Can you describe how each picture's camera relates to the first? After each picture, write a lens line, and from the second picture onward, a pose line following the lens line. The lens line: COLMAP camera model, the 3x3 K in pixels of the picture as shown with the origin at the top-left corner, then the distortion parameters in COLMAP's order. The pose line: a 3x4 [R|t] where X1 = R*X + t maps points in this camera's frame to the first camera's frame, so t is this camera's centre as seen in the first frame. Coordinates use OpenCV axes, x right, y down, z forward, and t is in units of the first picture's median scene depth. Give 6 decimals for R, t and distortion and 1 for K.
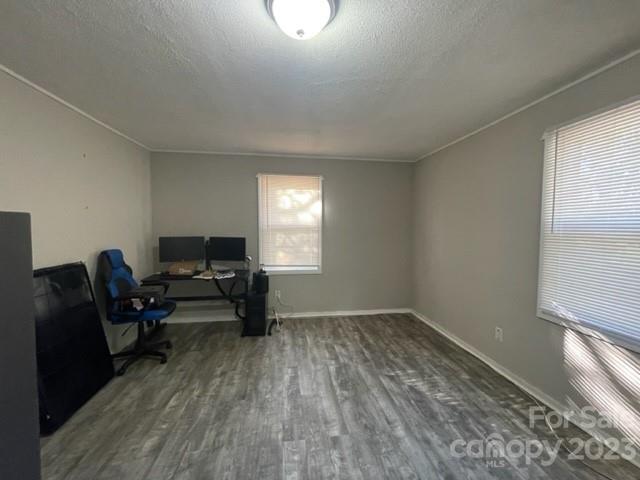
lens RADIAL K [[259.1, 0, 320.0], [0, 259.1, 240.0], [0, 0, 1]] dist [-0.000847, 0.000523]
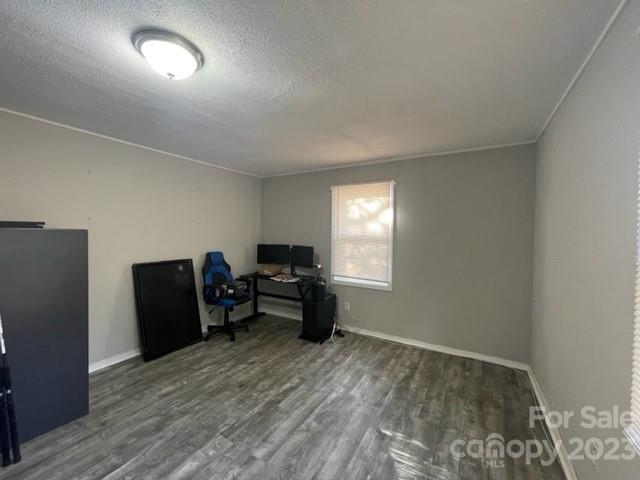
lens RADIAL K [[259.1, 0, 320.0], [0, 259.1, 240.0], [0, 0, 1]] dist [-0.000847, 0.000523]
pose [[0.779990, 0.018876, -0.625507, 0.537009], [-0.040980, 0.998940, -0.020956, -0.021750], [0.624449, 0.041979, 0.779937, 0.237594]]
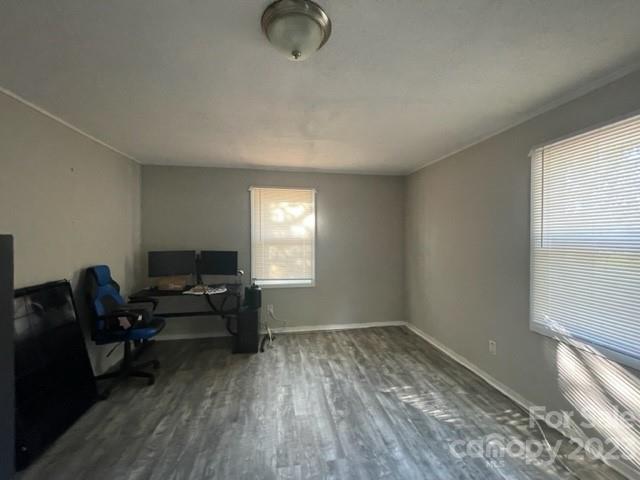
lens RADIAL K [[259.1, 0, 320.0], [0, 259.1, 240.0], [0, 0, 1]] dist [-0.000847, 0.000523]
pose [[0.999488, -0.004390, 0.031691, -0.007372], [0.005598, 0.999257, -0.038146, -0.016778], [-0.031500, 0.038304, 0.998770, 0.004294]]
